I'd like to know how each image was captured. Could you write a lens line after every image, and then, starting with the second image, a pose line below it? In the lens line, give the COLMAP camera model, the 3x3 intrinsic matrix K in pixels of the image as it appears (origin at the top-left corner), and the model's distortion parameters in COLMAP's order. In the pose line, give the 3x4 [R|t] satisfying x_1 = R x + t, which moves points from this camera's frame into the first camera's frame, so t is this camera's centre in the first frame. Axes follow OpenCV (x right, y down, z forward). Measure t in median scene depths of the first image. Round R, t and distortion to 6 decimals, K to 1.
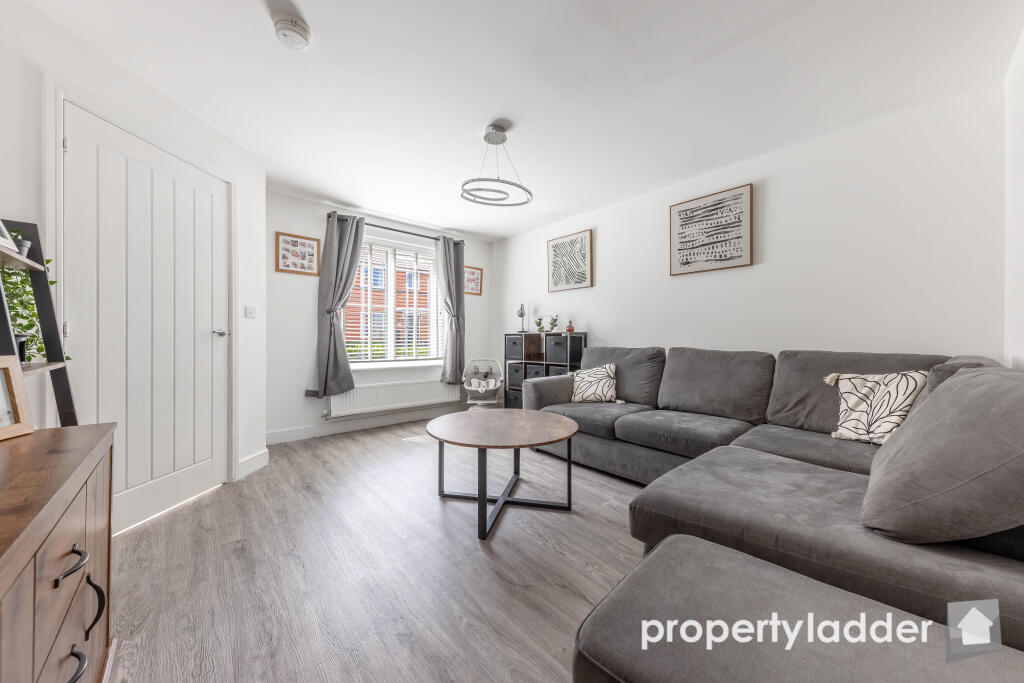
lens RADIAL K [[354.9, 0, 516.4], [0, 354.9, 340.0], [0, 0, 1]] dist [0.001073, -0.000094]
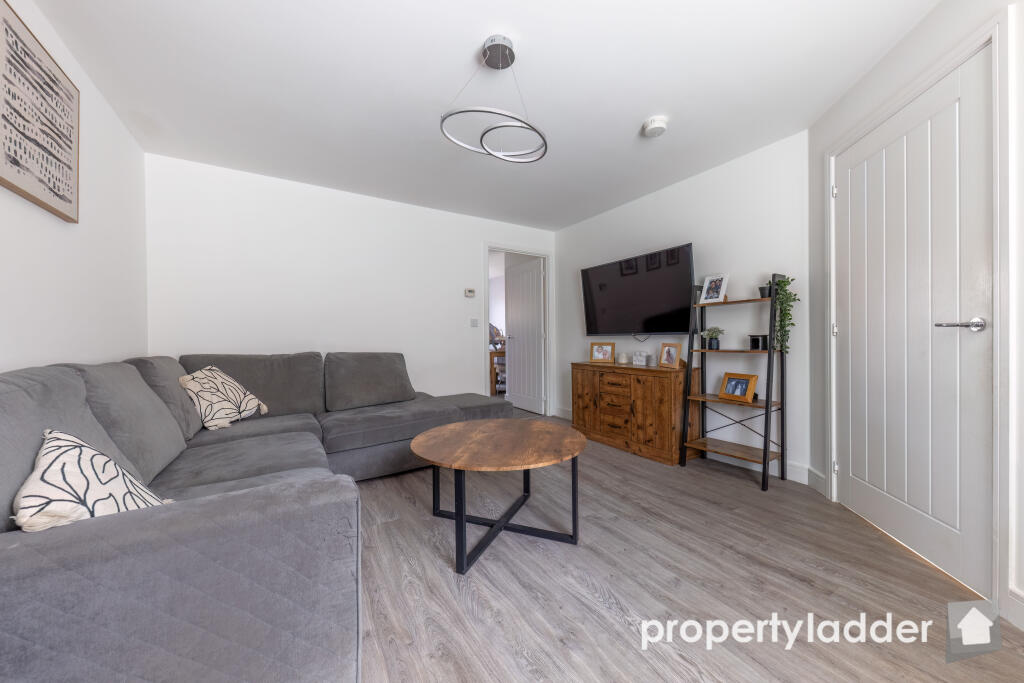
lens RADIAL K [[354.9, 0, 516.4], [0, 354.9, 340.0], [0, 0, 1]] dist [0.001073, -0.000094]
pose [[-0.985660, 0.007456, 0.168580, -0.227408], [0.008366, 0.999954, 0.004687, -0.005140], [-0.168538, 0.006030, -0.985677, 1.851454]]
